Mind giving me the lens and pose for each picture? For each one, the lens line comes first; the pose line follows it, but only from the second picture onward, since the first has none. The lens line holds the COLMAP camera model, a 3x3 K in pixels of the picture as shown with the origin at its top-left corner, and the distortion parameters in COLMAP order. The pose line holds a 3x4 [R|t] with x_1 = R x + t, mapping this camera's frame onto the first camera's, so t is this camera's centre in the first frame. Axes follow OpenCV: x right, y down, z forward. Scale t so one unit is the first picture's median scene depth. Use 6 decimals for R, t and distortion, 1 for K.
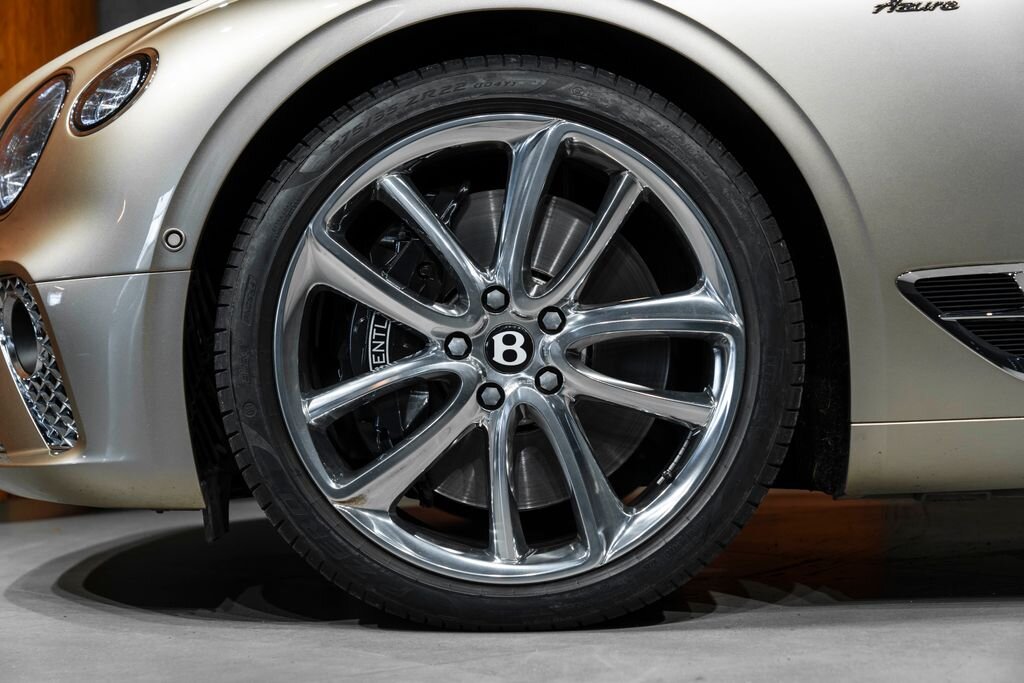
lens RADIAL K [[2039.3, 0, 512.3], [0, 2039.3, 337.7], [0, 0, 1]] dist [-0.000156, 0.000000]
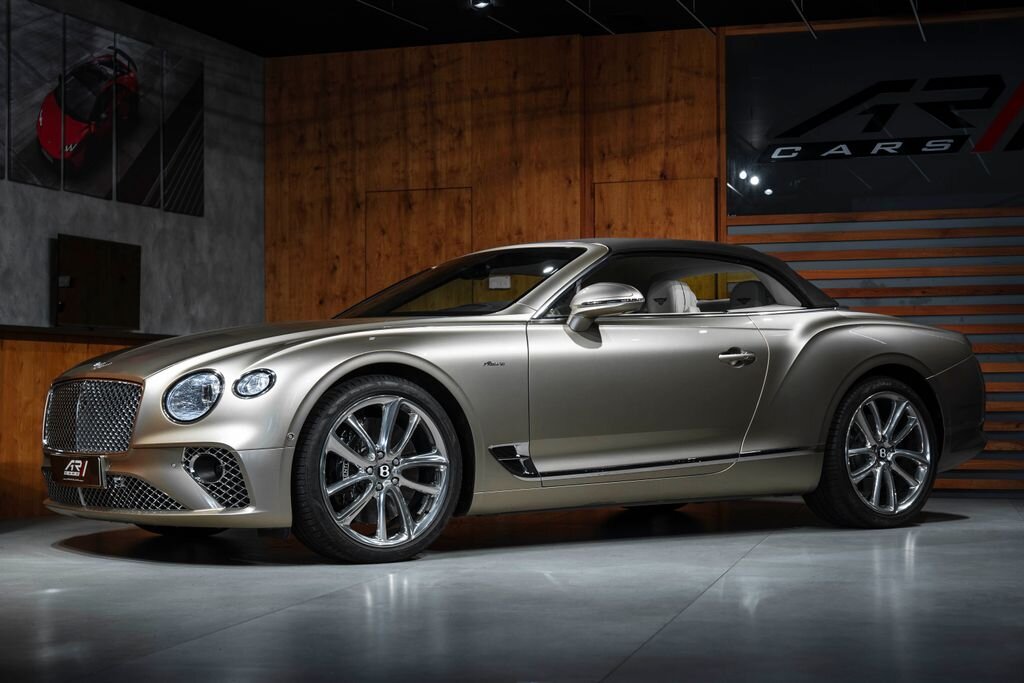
lens RADIAL K [[1788.4, 0, 511.7], [0, 1788.4, 350.0], [0, 0, 1]] dist [-0.015799, 0.000000]
pose [[0.805488, 0.024237, 0.592116, -1.453971], [-0.012805, 0.999642, -0.023499, -0.117013], [-0.592473, 0.011346, 0.805510, -1.299311]]
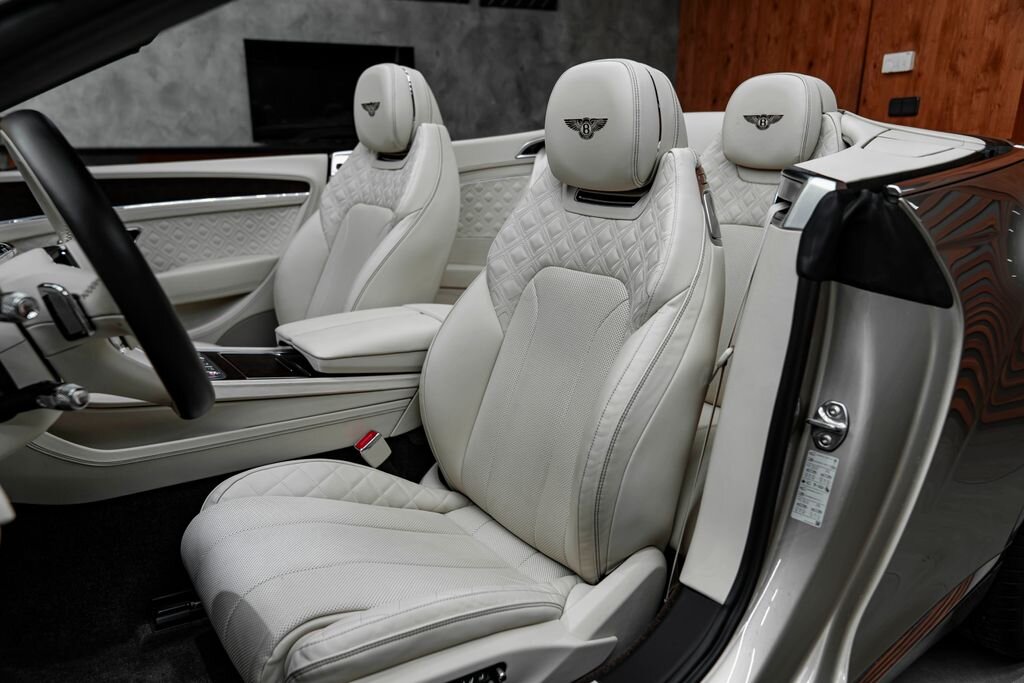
lens RADIAL K [[693.5, 0, 510.4], [0, 693.5, 340.1], [0, 0, 1]] dist [-0.024420, 0.013772]
pose [[0.980046, 0.070443, -0.185872, 0.846249], [-0.012993, 0.955802, 0.293725, -0.283461], [0.198348, -0.285448, 0.937645, 1.039543]]
